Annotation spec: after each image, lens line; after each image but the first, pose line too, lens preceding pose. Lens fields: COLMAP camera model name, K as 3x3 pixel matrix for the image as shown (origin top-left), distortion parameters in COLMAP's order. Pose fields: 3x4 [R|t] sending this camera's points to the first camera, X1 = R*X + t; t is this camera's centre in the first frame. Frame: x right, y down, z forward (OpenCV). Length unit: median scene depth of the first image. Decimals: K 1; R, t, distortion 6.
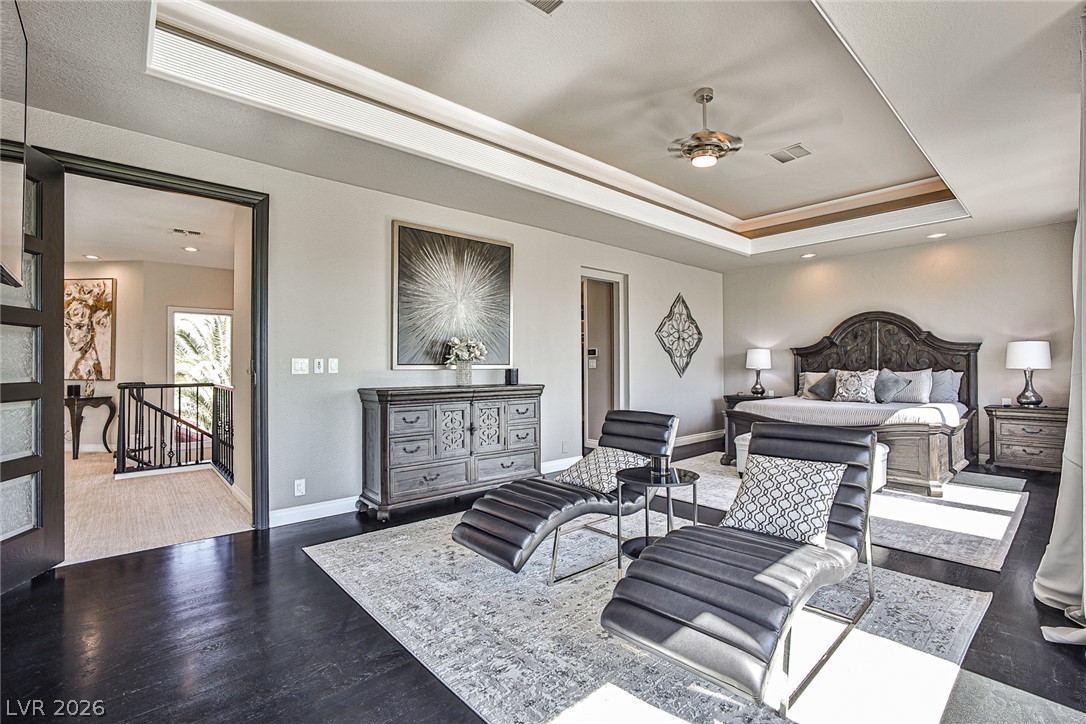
lens RADIAL K [[491.1, 0, 527.7], [0, 491.1, 356.3], [0, 0, 1]] dist [-0.002291, 0.000778]
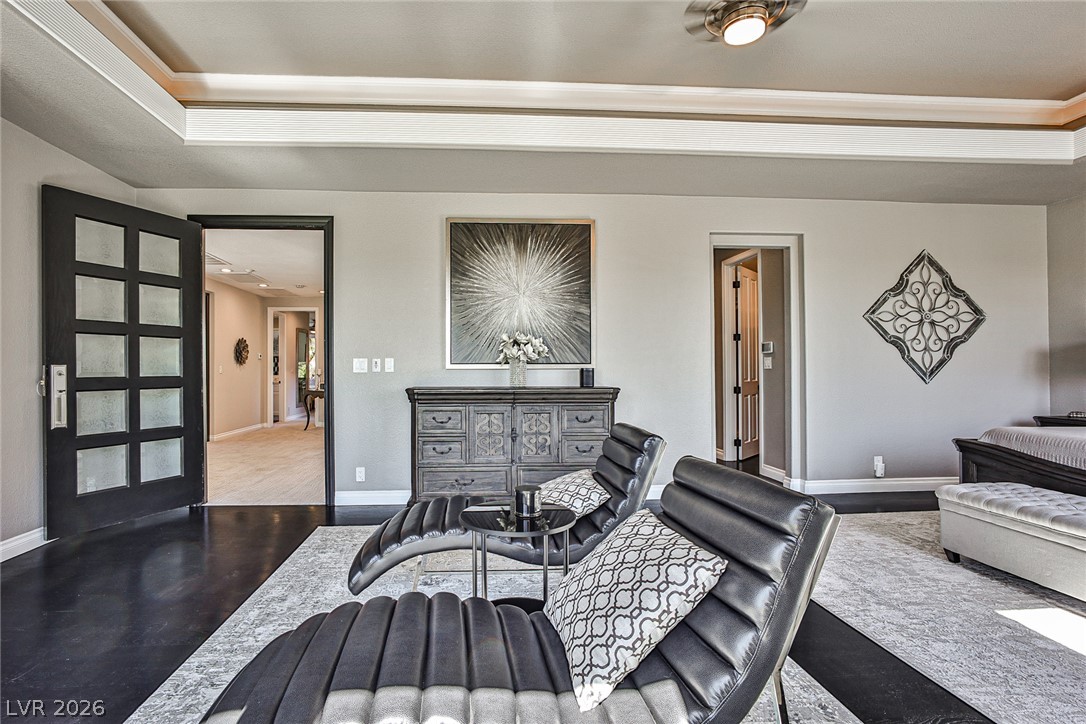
lens RADIAL K [[491.1, 0, 498.6], [0, 491.1, 363.1], [0, 0, 1]] dist [-0.002291, 0.000778]
pose [[0.798170, -0.008096, -0.602378, 0.260461], [0.011572, 0.999931, 0.001895, 0.009461], [0.602321, -0.008483, 0.798209, 0.172110]]
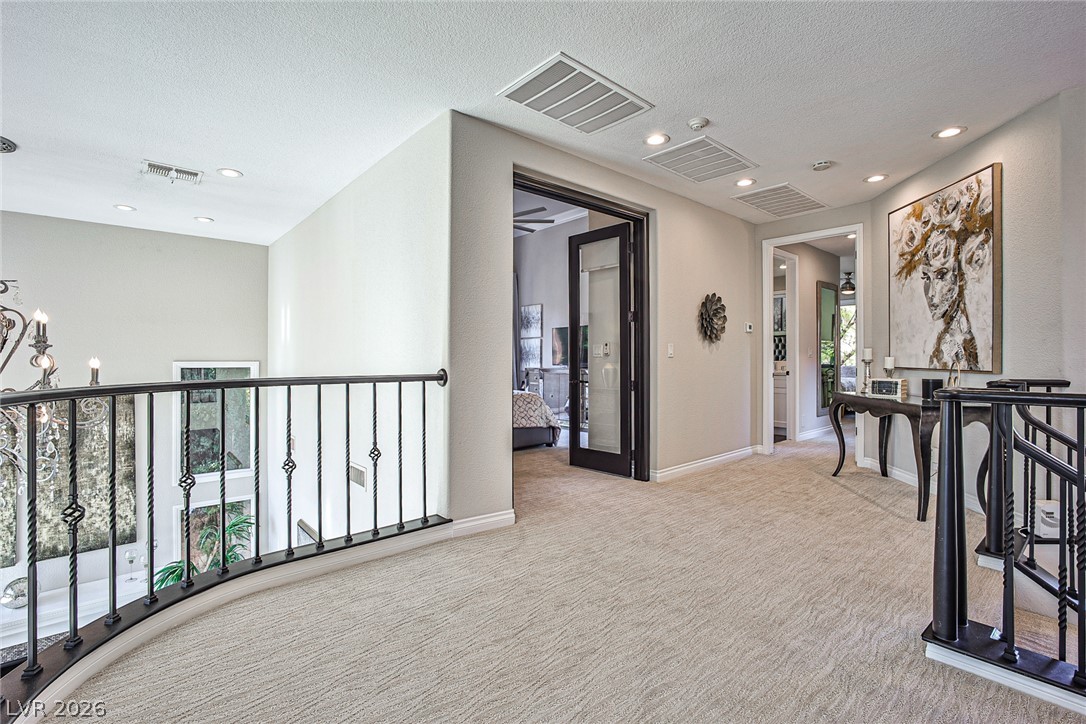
lens RADIAL K [[491.1, 0, 545.4], [0, 491.1, 350.5], [0, 0, 1]] dist [-0.002291, 0.000778]
pose [[0.022571, -0.006939, -0.999721, -0.382939], [0.017350, 0.999828, -0.006548, 0.022393], [0.999595, -0.017197, 0.022688, 0.558505]]
